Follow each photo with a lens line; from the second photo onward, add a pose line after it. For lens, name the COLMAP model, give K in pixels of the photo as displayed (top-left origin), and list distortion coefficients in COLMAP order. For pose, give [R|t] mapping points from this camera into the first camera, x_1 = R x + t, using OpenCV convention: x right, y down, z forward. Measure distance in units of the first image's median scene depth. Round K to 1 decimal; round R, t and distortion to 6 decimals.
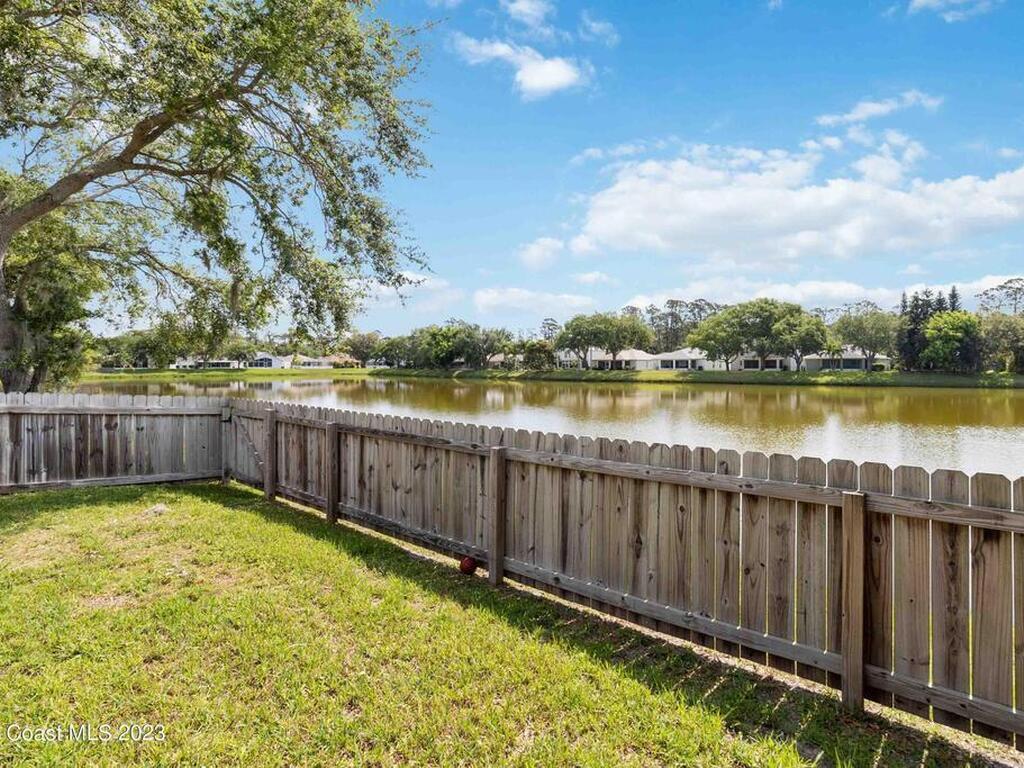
lens RADIAL K [[528.8, 0, 515.4], [0, 528.8, 365.2], [0, 0, 1]] dist [-0.000245, -0.000171]
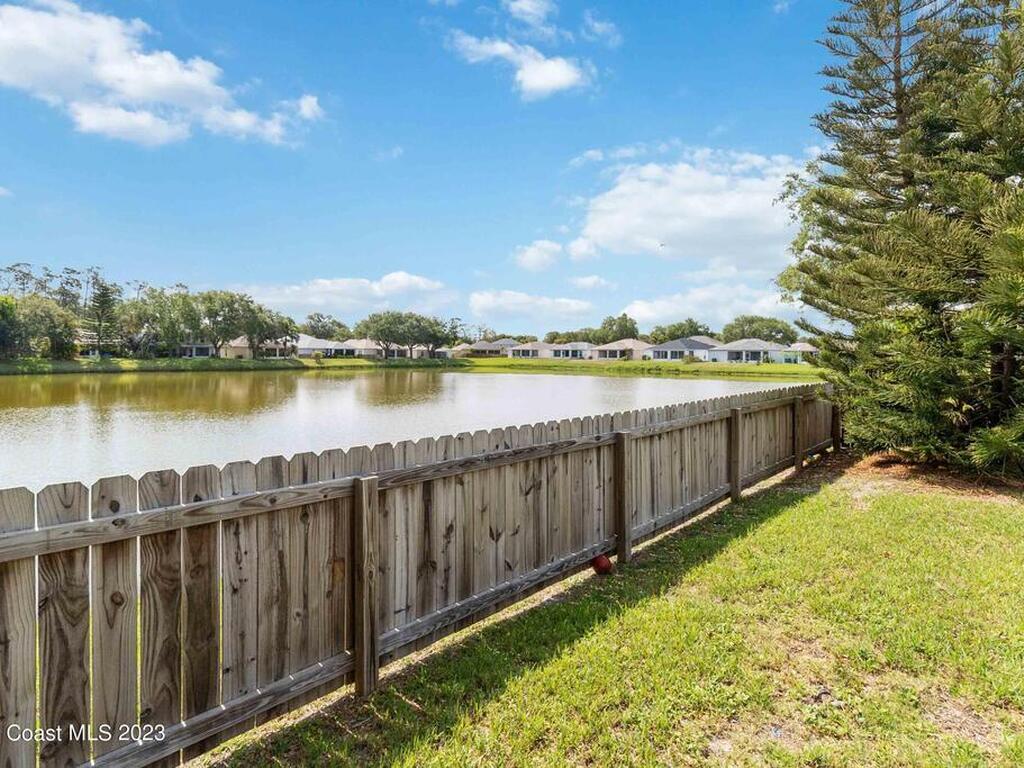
lens RADIAL K [[549.3, 0, 511.5], [0, 549.3, 349.3], [0, 0, 1]] dist [-0.000573, 0.000508]
pose [[0.038712, 0.006683, 0.999228, -0.797486], [-0.004643, 0.999968, -0.006508, -0.000212], [-0.999240, -0.004388, 0.038742, 0.829550]]
